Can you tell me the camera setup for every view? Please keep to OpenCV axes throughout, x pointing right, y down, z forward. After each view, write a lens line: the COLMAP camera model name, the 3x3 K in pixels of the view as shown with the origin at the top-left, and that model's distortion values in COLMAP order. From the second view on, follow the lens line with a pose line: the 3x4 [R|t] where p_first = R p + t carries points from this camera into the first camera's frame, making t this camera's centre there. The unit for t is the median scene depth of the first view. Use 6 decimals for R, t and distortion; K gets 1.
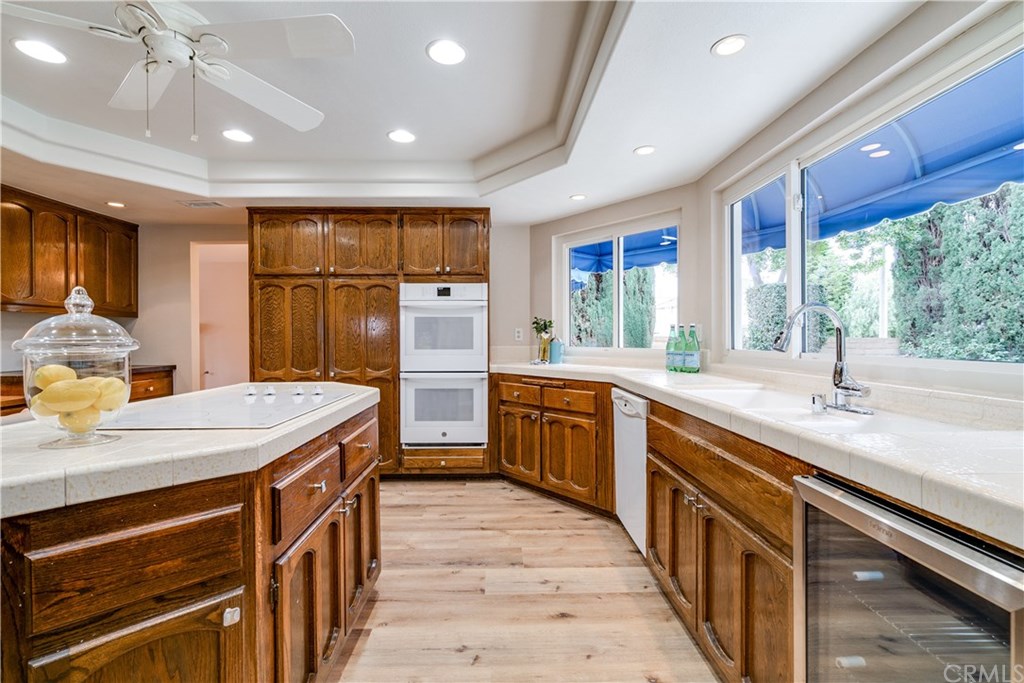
lens RADIAL K [[465.6, 0, 508.9], [0, 465.6, 341.4], [0, 0, 1]] dist [-0.008811, 0.002373]
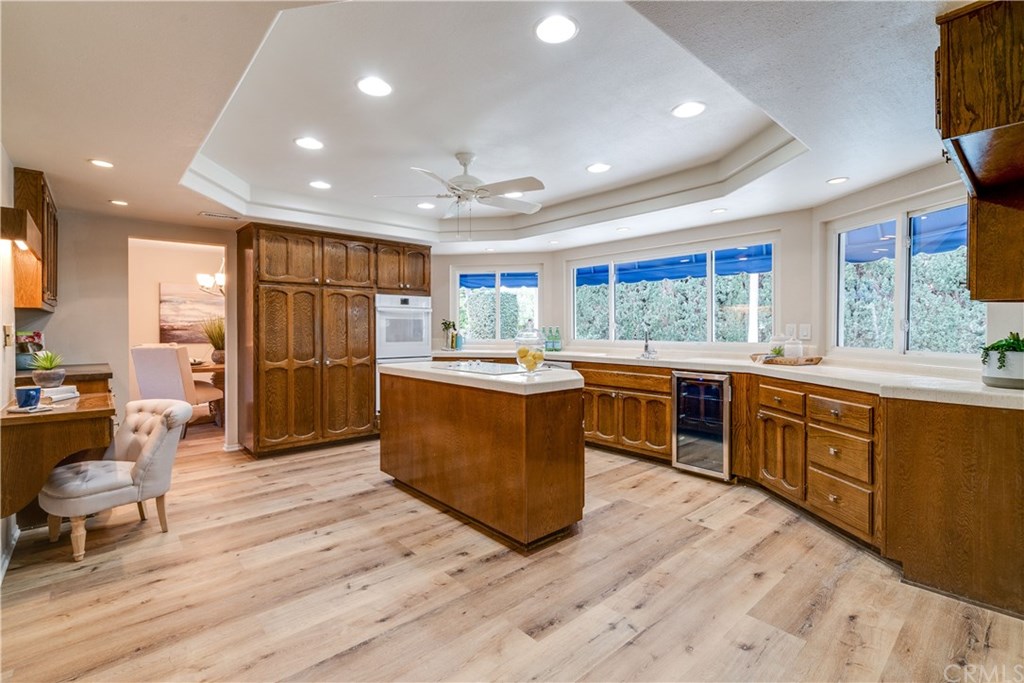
lens RADIAL K [[465.6, 0, 517.9], [0, 465.6, 334.0], [0, 0, 1]] dist [-0.008811, 0.002373]
pose [[0.757602, -0.004267, 0.652702, -0.810065], [0.002813, 0.999991, 0.003272, -0.010983], [-0.652710, -0.000643, 0.757607, -0.308544]]
